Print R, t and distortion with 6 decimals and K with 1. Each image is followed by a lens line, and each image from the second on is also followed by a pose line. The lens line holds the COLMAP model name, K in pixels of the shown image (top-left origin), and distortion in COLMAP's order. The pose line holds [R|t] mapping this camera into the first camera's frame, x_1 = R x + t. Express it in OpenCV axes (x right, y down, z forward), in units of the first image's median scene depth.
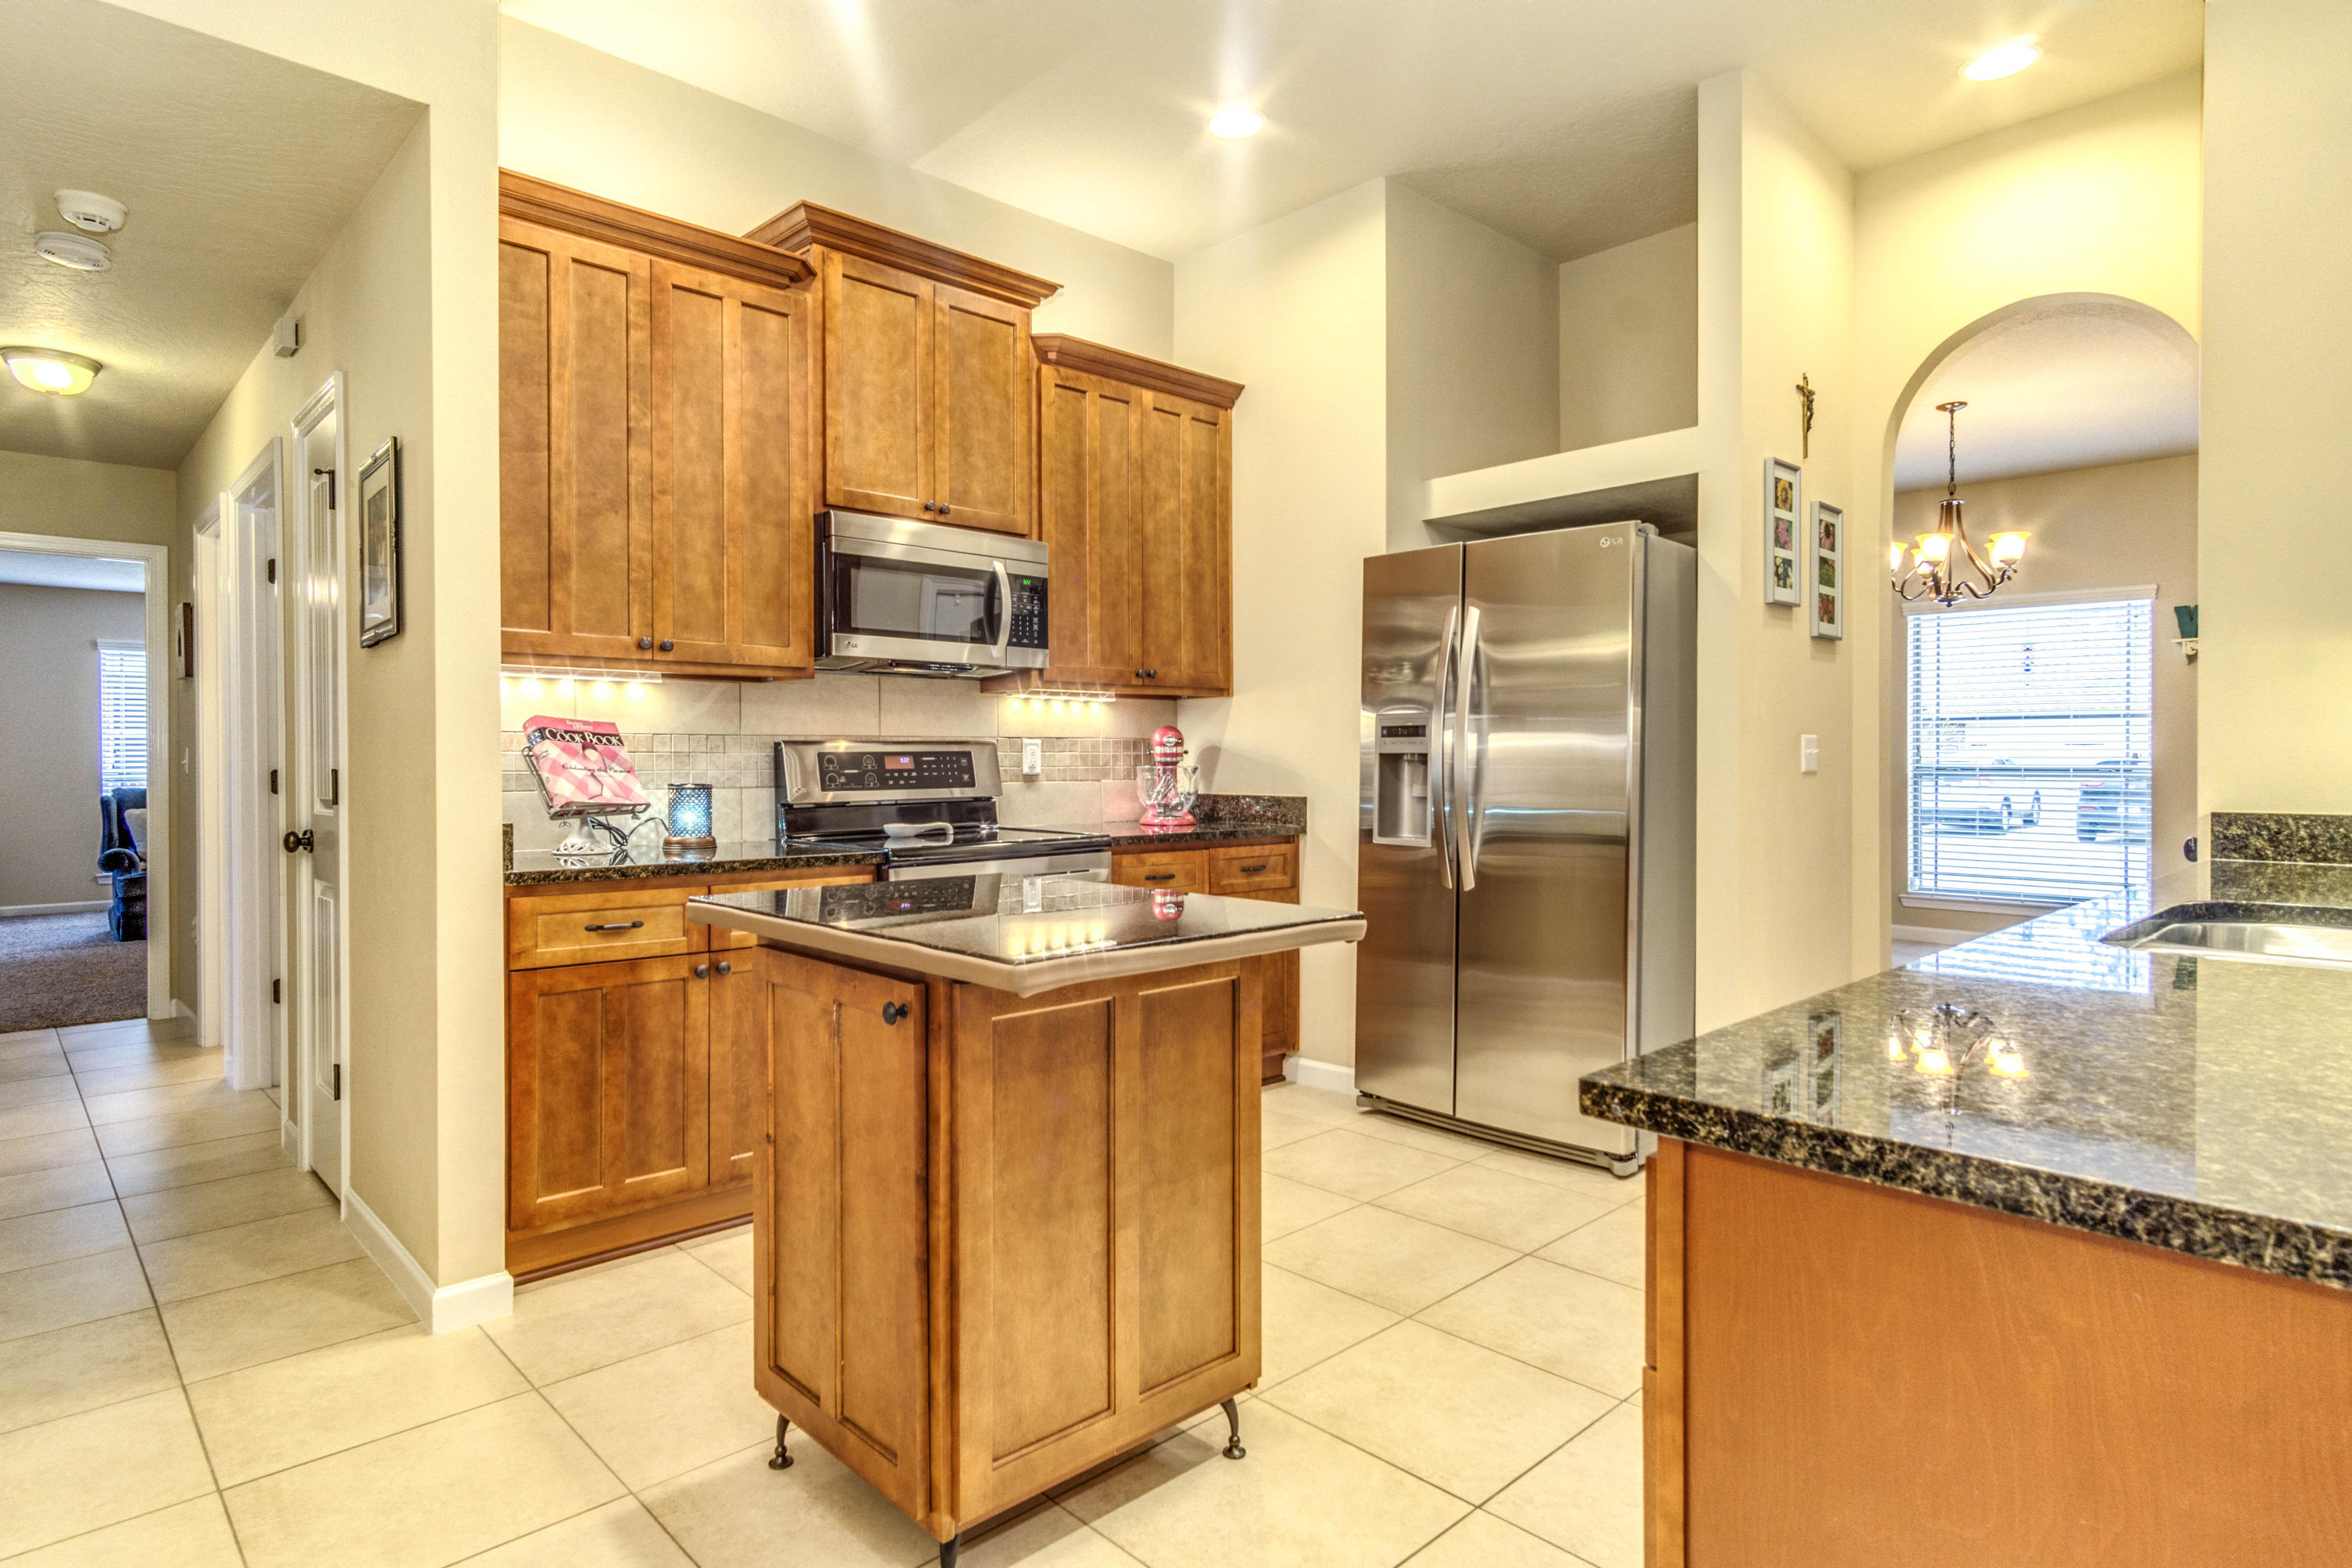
lens RADIAL K [[1258.5, 0, 1161.9], [0, 1258.5, 769.6], [0, 0, 1]] dist [0.003624, 0.002674]
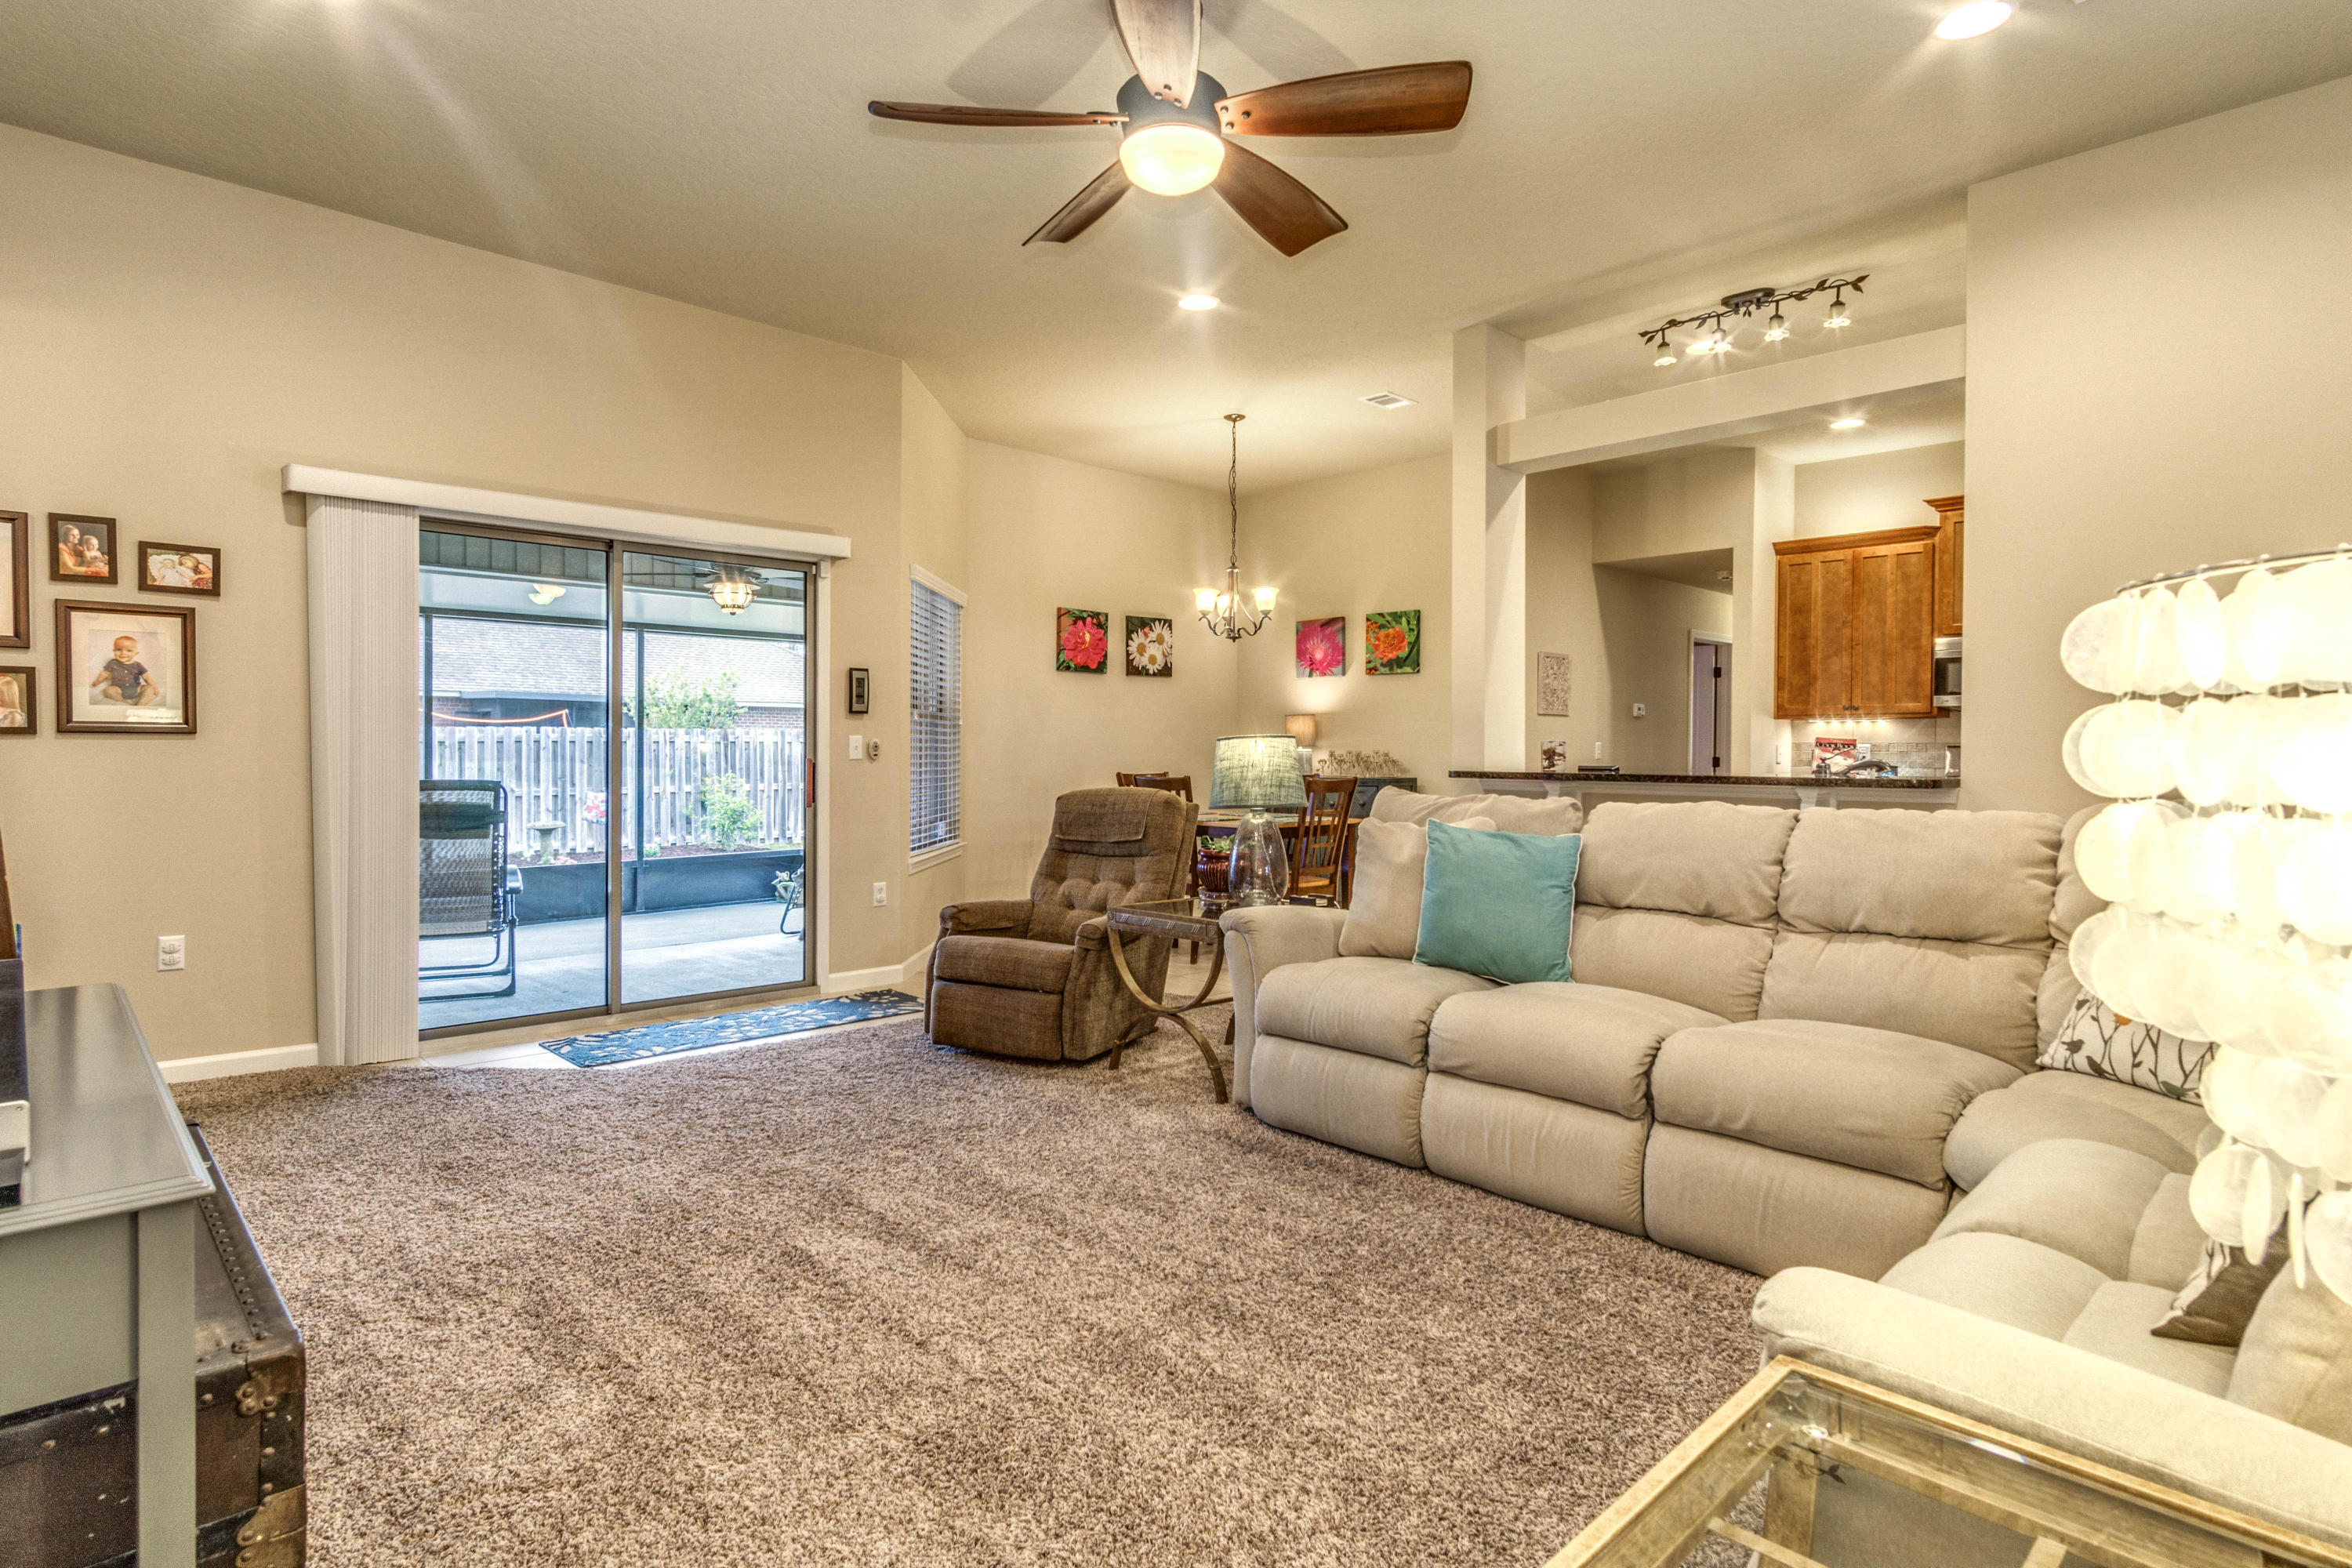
lens RADIAL K [[1258.5, 0, 1175.1], [0, 1258.5, 765.9], [0, 0, 1]] dist [0.003624, 0.002674]
pose [[0.019743, 0.015472, -0.999685, 1.717472], [-0.012163, 0.999810, 0.015234, -0.005602], [0.999731, 0.011858, 0.019928, -0.309676]]
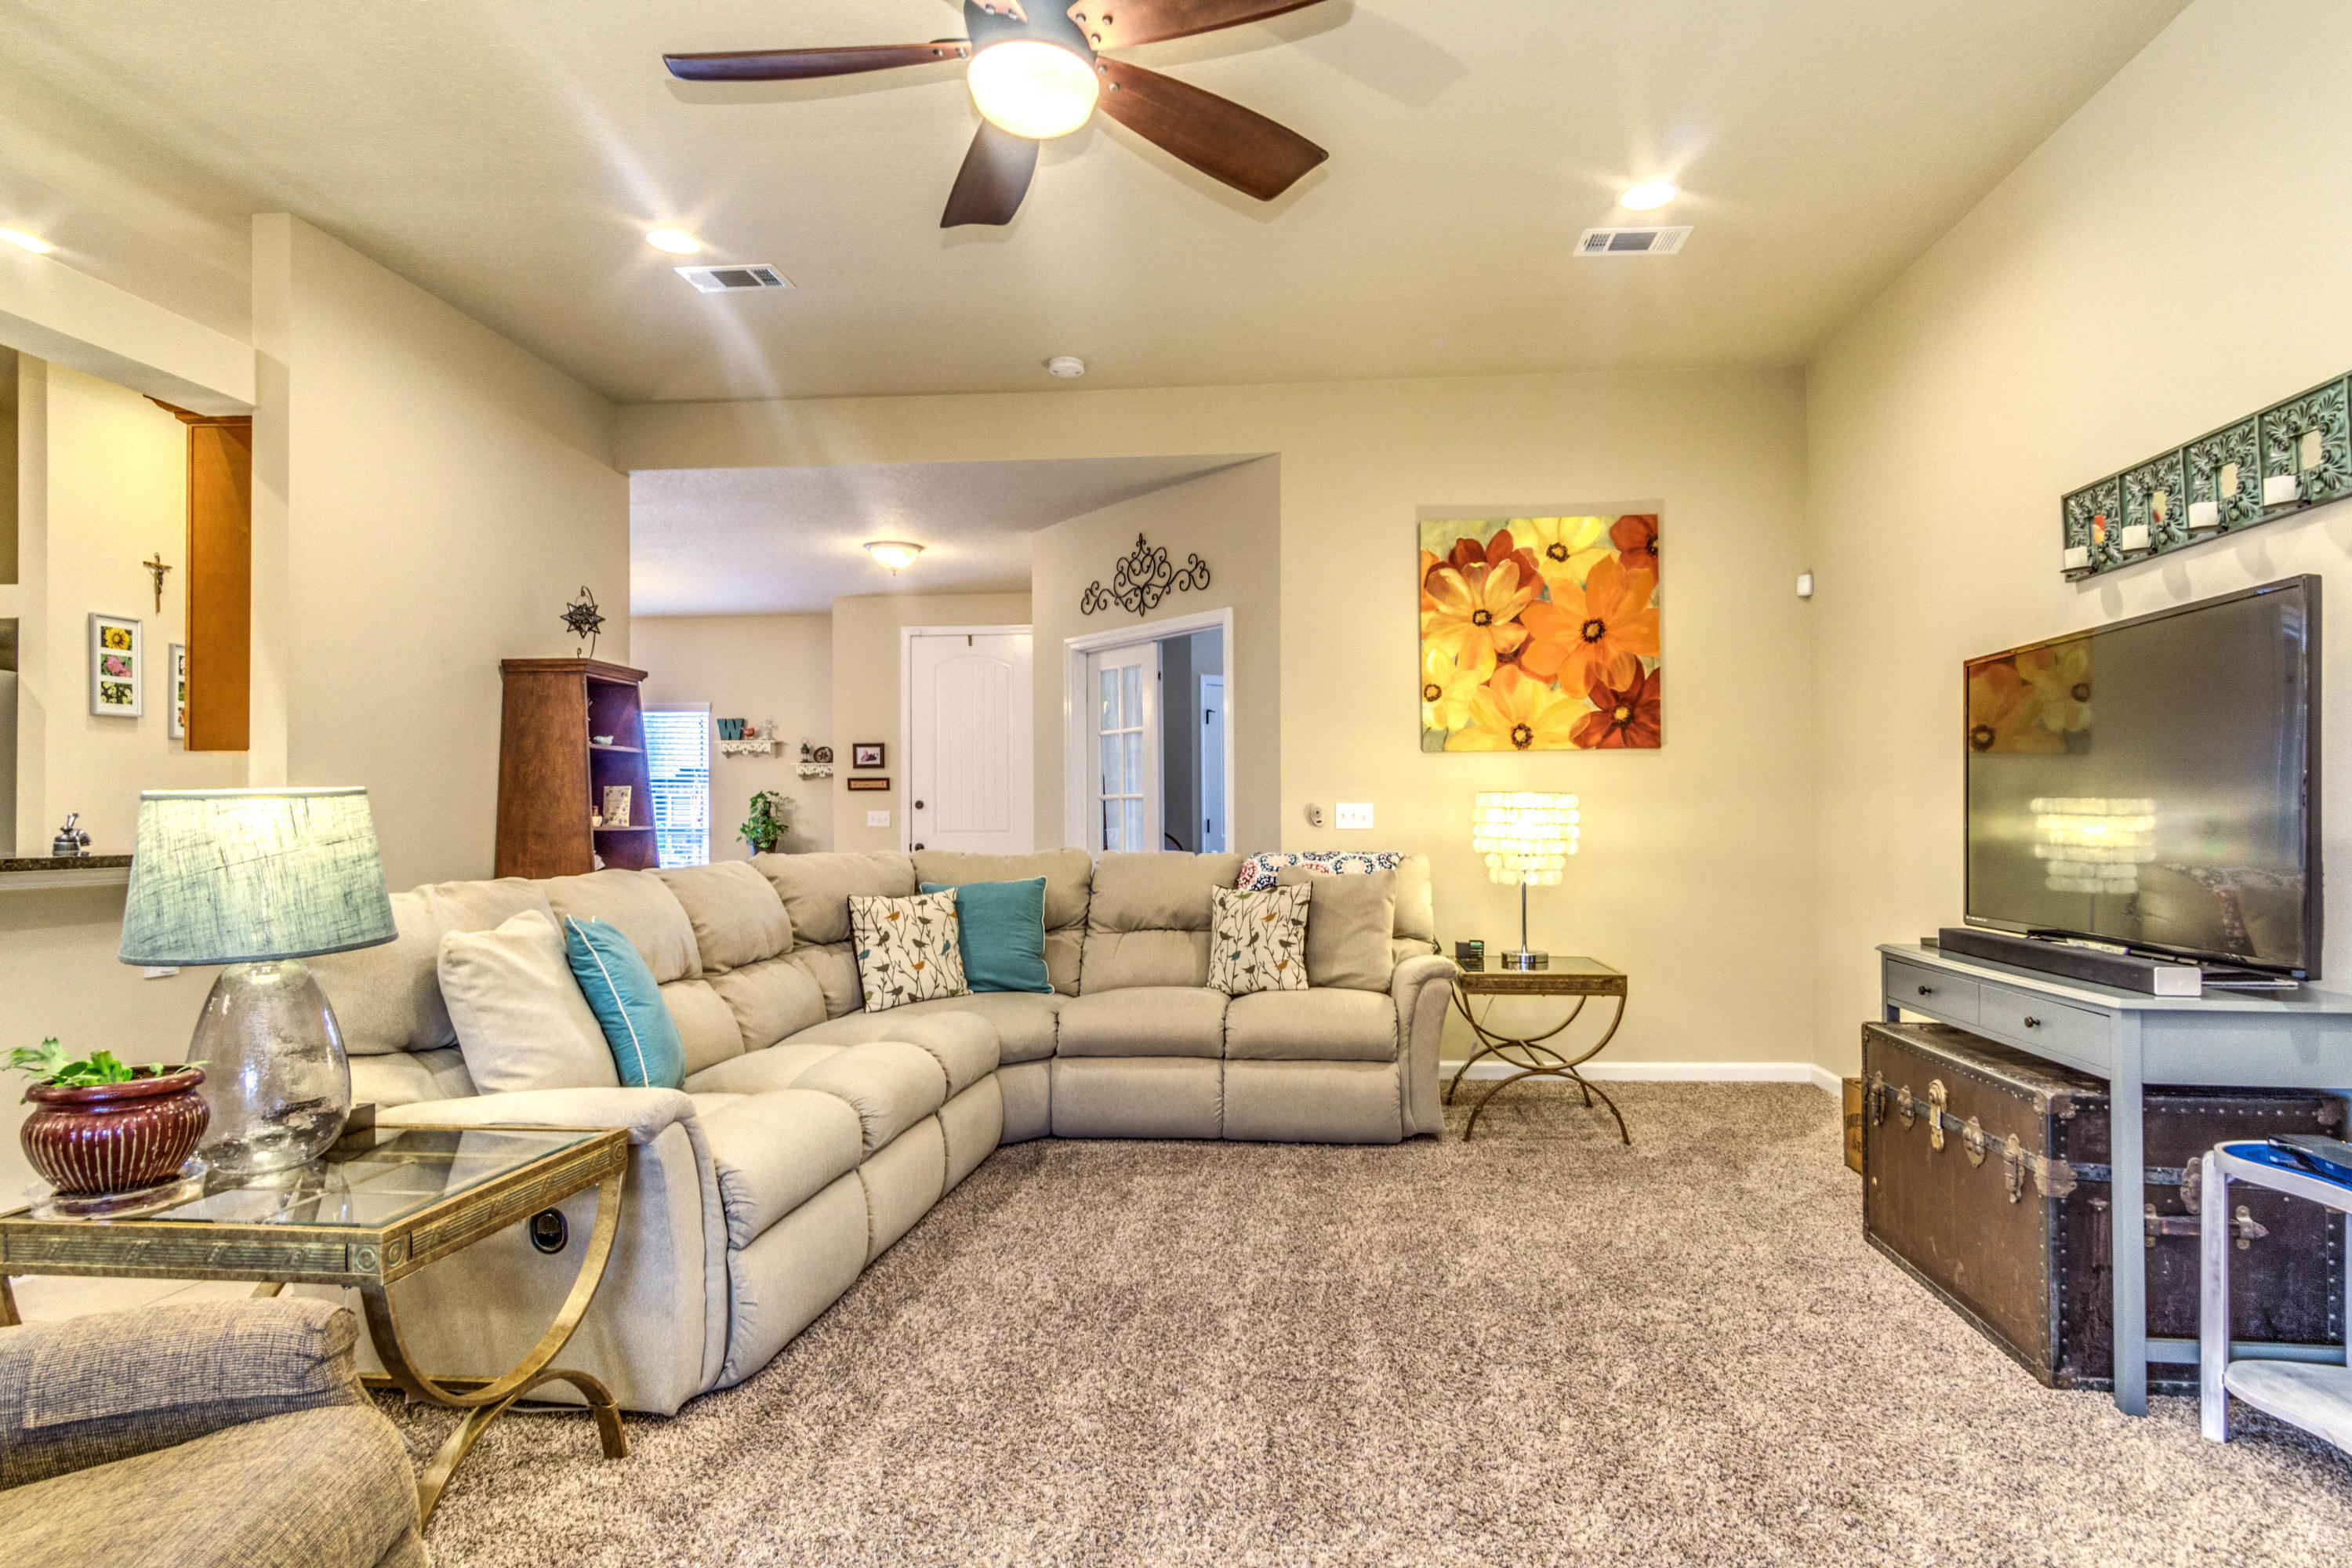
lens RADIAL K [[1258.5, 0, 1207.4], [0, 1258.5, 809.8], [0, 0, 1]] dist [0.003624, 0.002674]
pose [[0.741962, 0.005194, 0.670422, 0.437188], [0.005492, 0.999889, -0.013825, 0.001876], [-0.670419, 0.013940, 0.741852, -0.876908]]
